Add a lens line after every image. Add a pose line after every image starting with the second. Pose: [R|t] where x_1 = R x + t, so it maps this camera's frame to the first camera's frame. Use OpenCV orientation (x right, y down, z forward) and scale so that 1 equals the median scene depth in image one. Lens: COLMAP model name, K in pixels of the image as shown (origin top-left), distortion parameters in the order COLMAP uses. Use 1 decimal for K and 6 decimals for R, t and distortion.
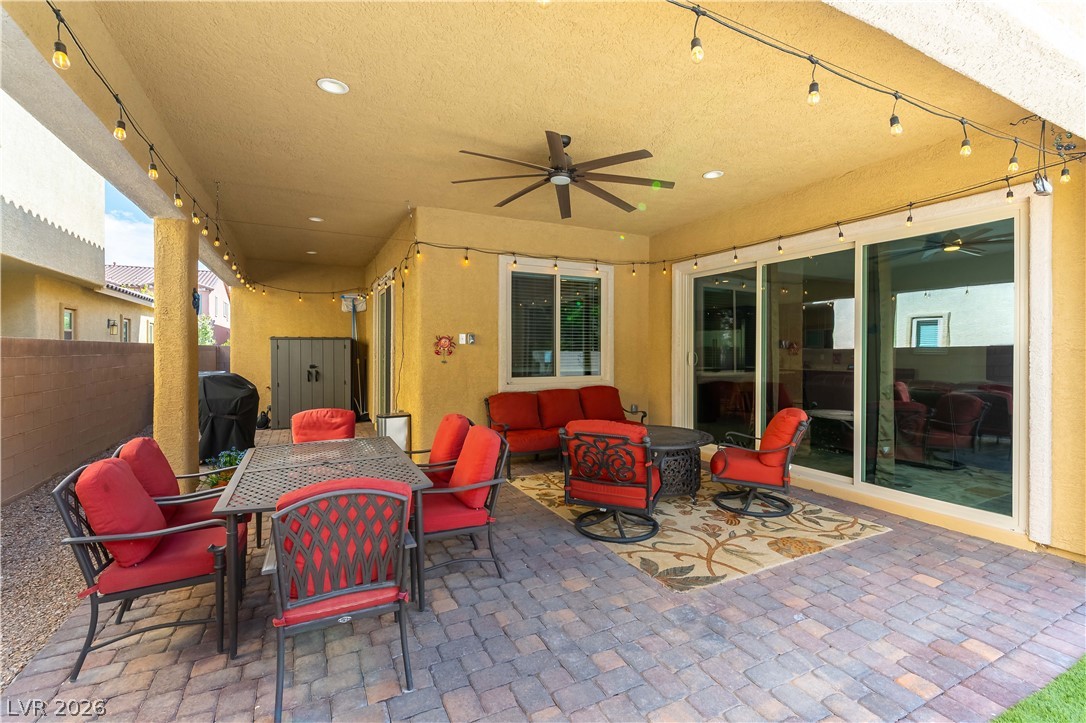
lens RADIAL K [[474.8, 0, 543.1], [0, 474.8, 361.9], [0, 0, 1]] dist [0.001442, 0.000029]
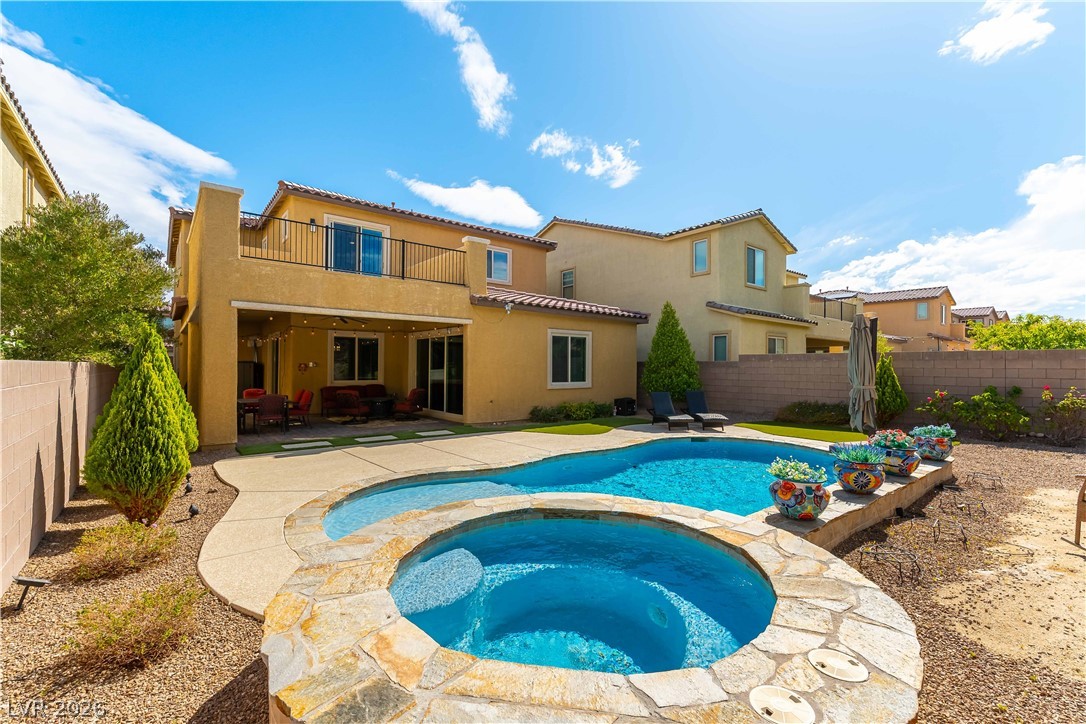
lens RADIAL K [[474.8, 0, 544.9], [0, 474.8, 359.7], [0, 0, 1]] dist [0.001442, 0.000029]
pose [[0.974730, 0.001194, 0.223382, 0.410114], [0.001960, 0.999901, -0.013899, -0.034425], [-0.223376, 0.013986, 0.974632, -1.481525]]
